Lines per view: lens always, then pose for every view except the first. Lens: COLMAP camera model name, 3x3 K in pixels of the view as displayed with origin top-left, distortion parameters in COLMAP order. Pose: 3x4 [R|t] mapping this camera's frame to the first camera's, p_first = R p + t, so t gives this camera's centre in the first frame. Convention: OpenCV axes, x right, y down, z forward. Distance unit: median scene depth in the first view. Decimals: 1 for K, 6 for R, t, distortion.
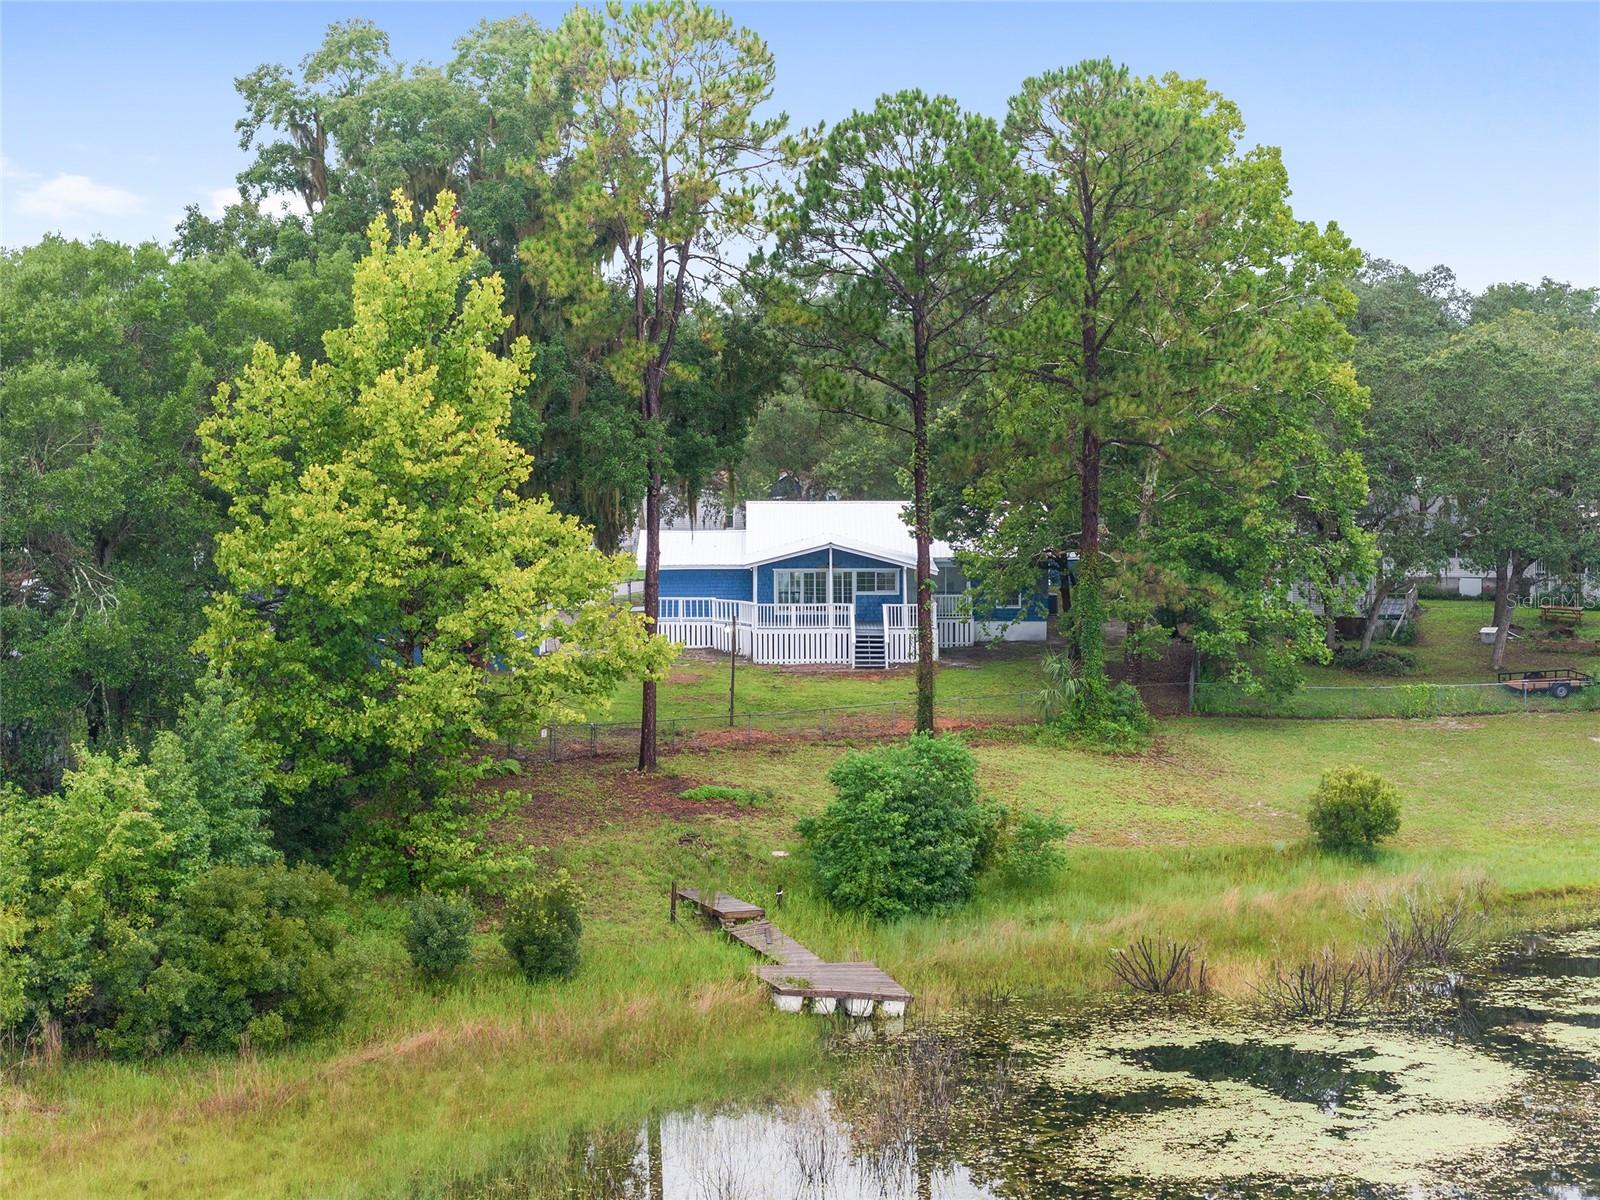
lens RADIAL K [[3273.9, 0, 917.8], [0, 3273.9, 548.1], [0, 0, 1]] dist [-0.784123, 9.056418]
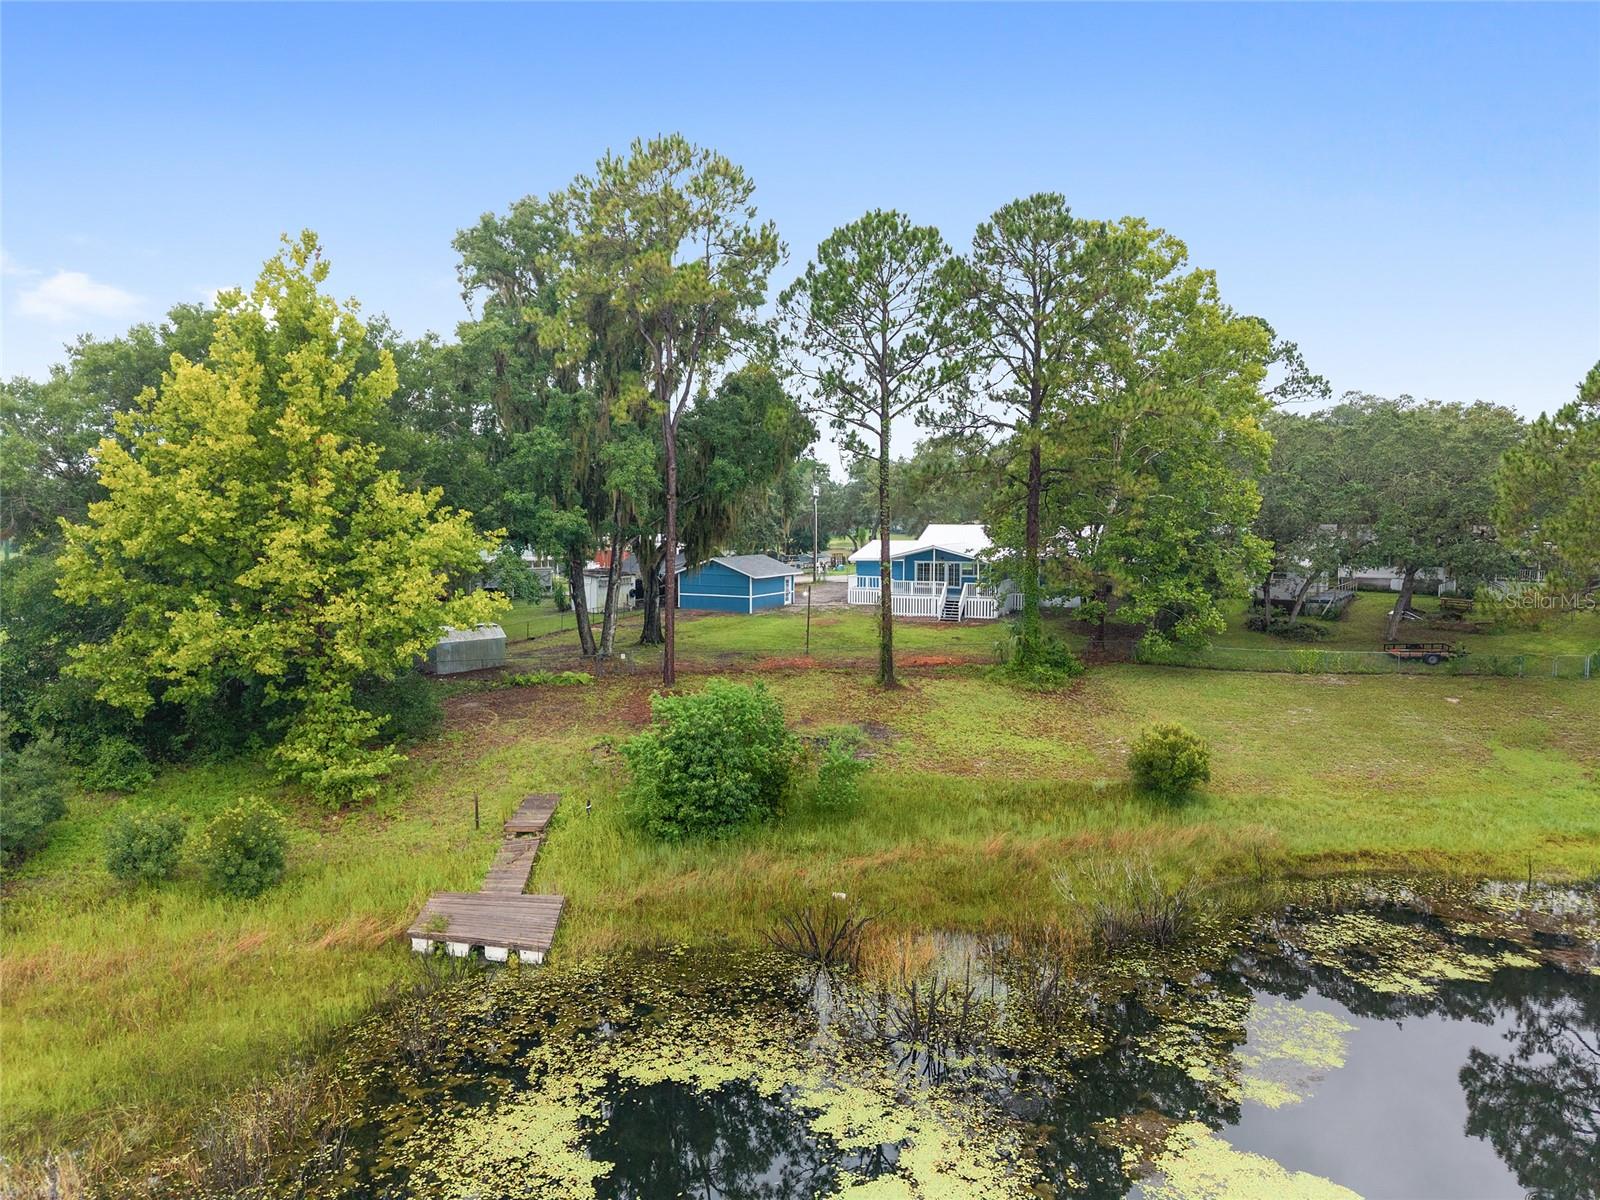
lens RADIAL K [[1103.3, 0, 800.0], [0, 1103.3, 600.0], [0, 0, 1]] dist [0.002475, 0.001225]
pose [[0.920115, 0.031966, -0.390341, 0.161468], [-0.020680, 0.999239, 0.033083, 0.010839], [0.391101, -0.022368, 0.920076, 0.552371]]
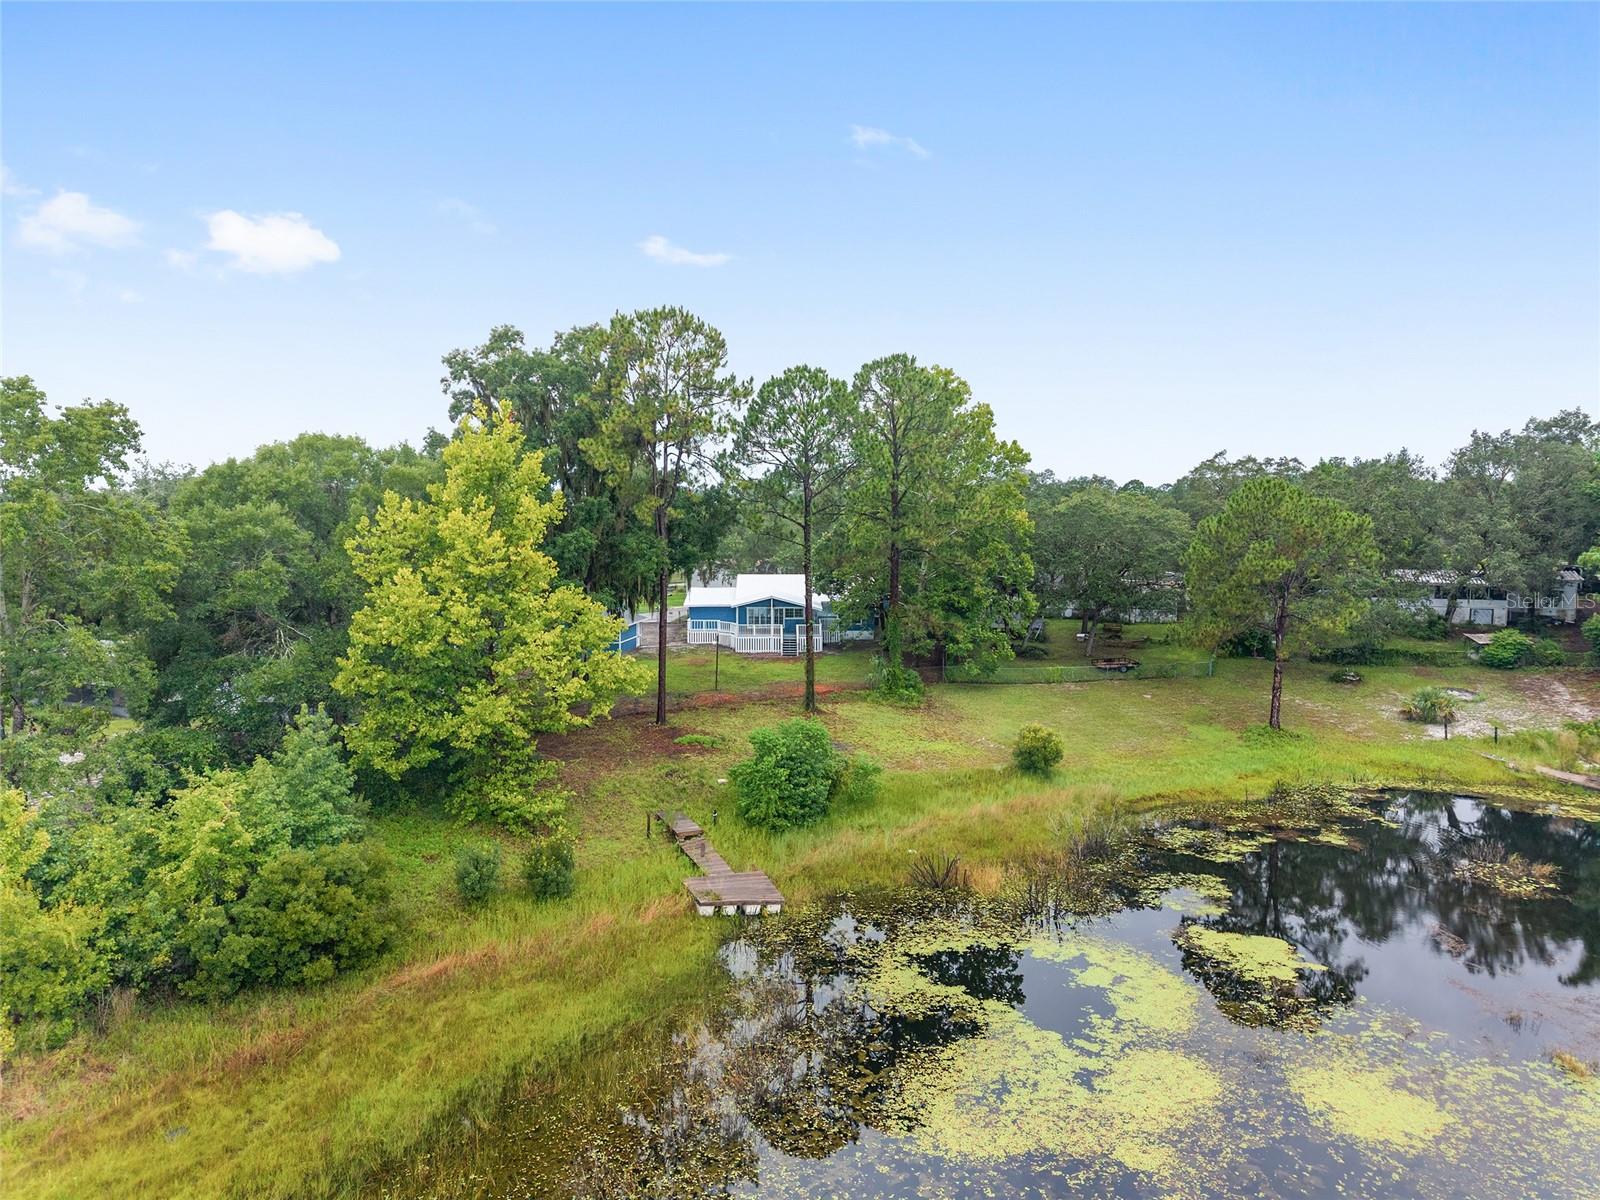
lens RADIAL K [[1085.3, 0, 821.8], [0, 1085.3, 596.0], [0, 0, 1]] dist [-0.000329, -0.000255]
pose [[0.999929, 0.001643, -0.011792, 0.017461], [-0.001444, 0.999856, 0.016909, -0.016606], [0.011818, -0.016890, 0.999788, 0.363397]]
